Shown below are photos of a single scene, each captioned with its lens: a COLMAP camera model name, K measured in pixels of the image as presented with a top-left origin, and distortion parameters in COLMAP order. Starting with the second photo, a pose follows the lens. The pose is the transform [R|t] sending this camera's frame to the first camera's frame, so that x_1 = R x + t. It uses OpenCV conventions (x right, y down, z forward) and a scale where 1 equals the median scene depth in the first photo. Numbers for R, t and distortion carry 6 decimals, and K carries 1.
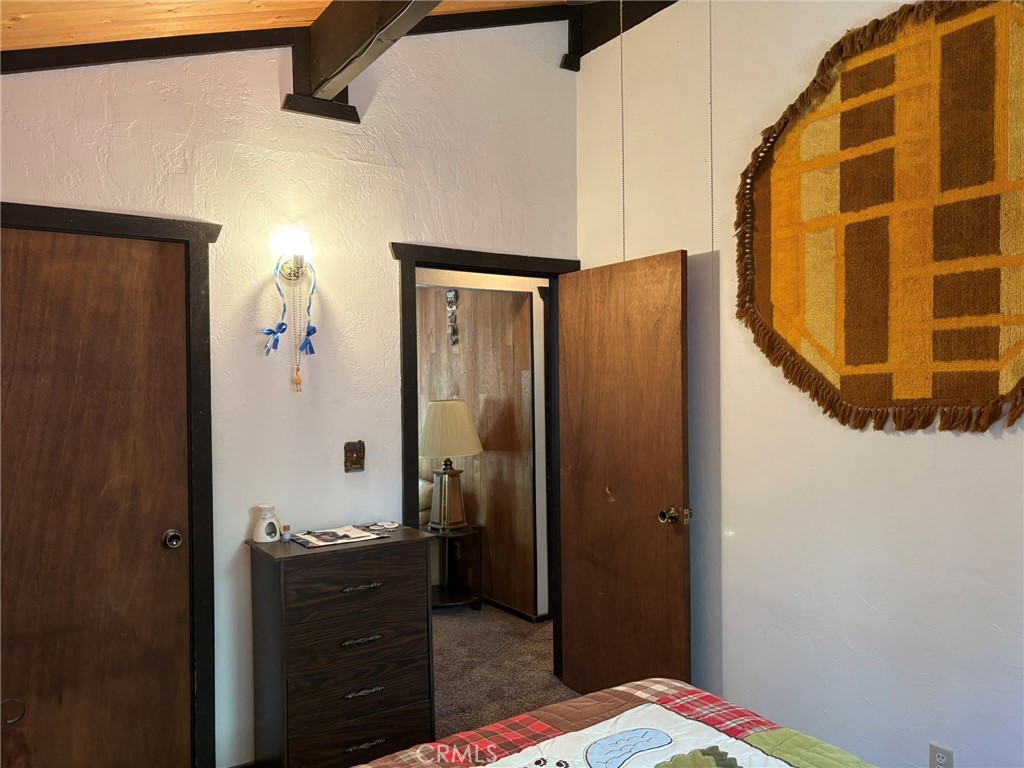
lens RADIAL K [[776.4, 0, 508.1], [0, 776.4, 383.7], [0, 0, 1]] dist [0.057824, -0.075236]
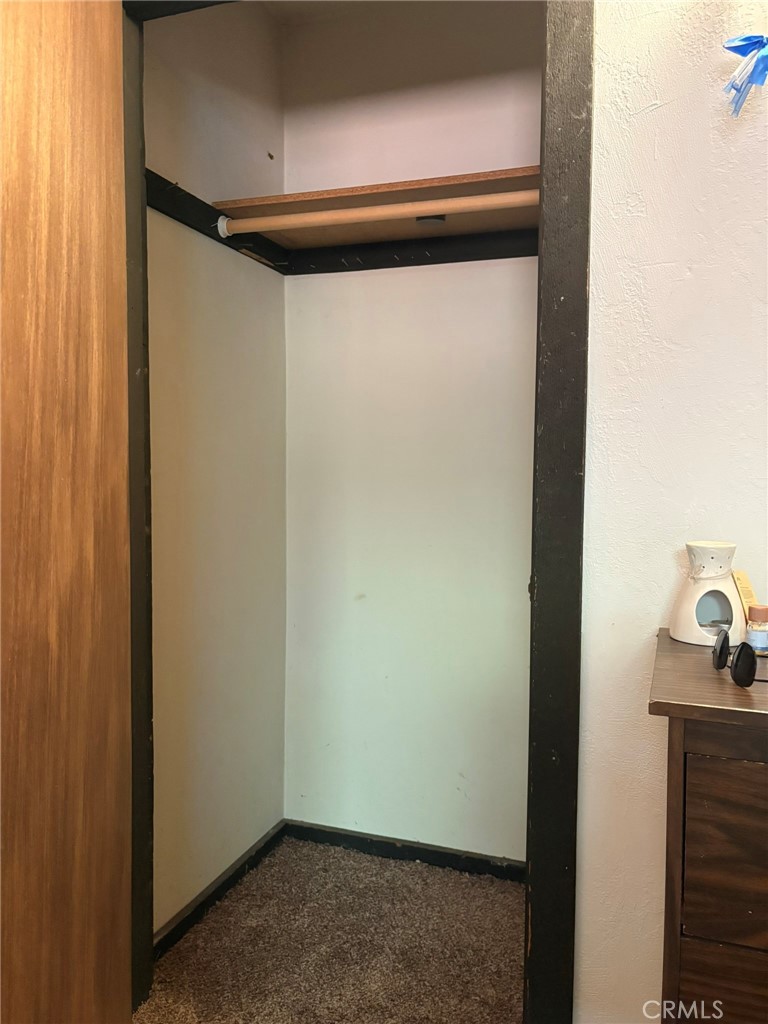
lens RADIAL K [[776.4, 0, 380.9], [0, 776.4, 512.6], [0, 0, 1]] dist [0.057824, -0.075236]
pose [[0.606043, 0.065001, -0.792772, -0.123833], [-0.019488, 0.997570, 0.066896, 0.128241], [0.795193, -0.025092, 0.605837, 0.701460]]
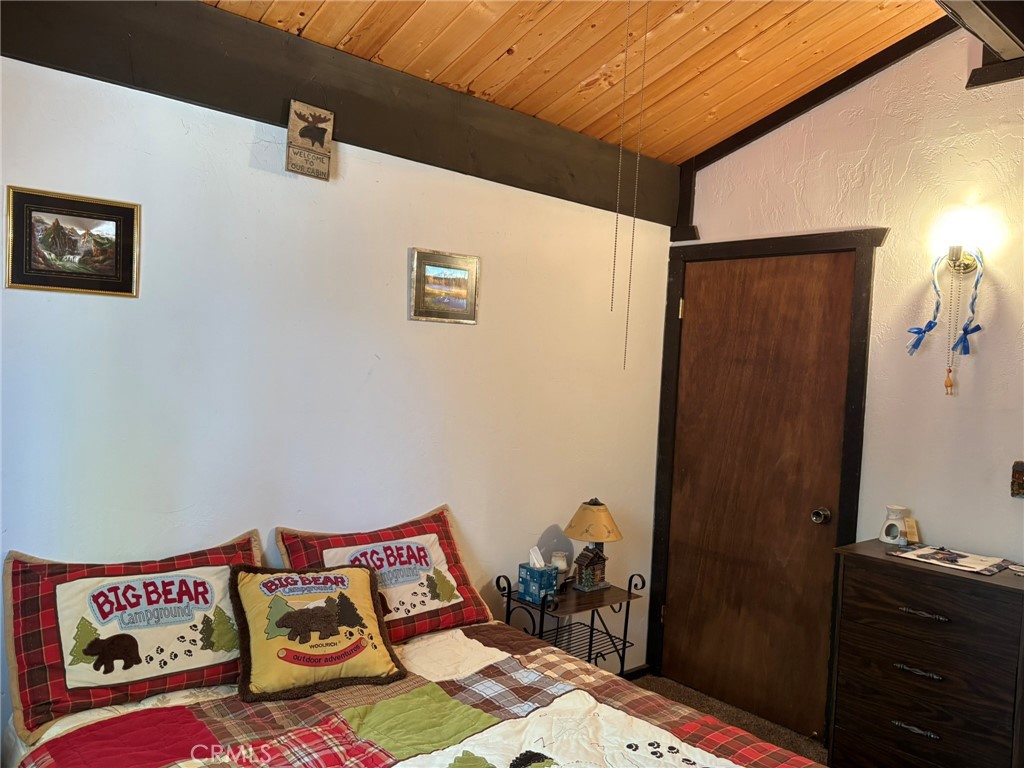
lens RADIAL K [[766.5, 0, 522.0], [0, 766.5, 386.0], [0, 0, 1]] dist [0.063230, -0.068658]
pose [[0.166993, 0.051959, -0.984588, 0.598768], [-0.058329, 0.997382, 0.042741, -0.011181], [0.984231, 0.050292, 0.169587, 0.382248]]
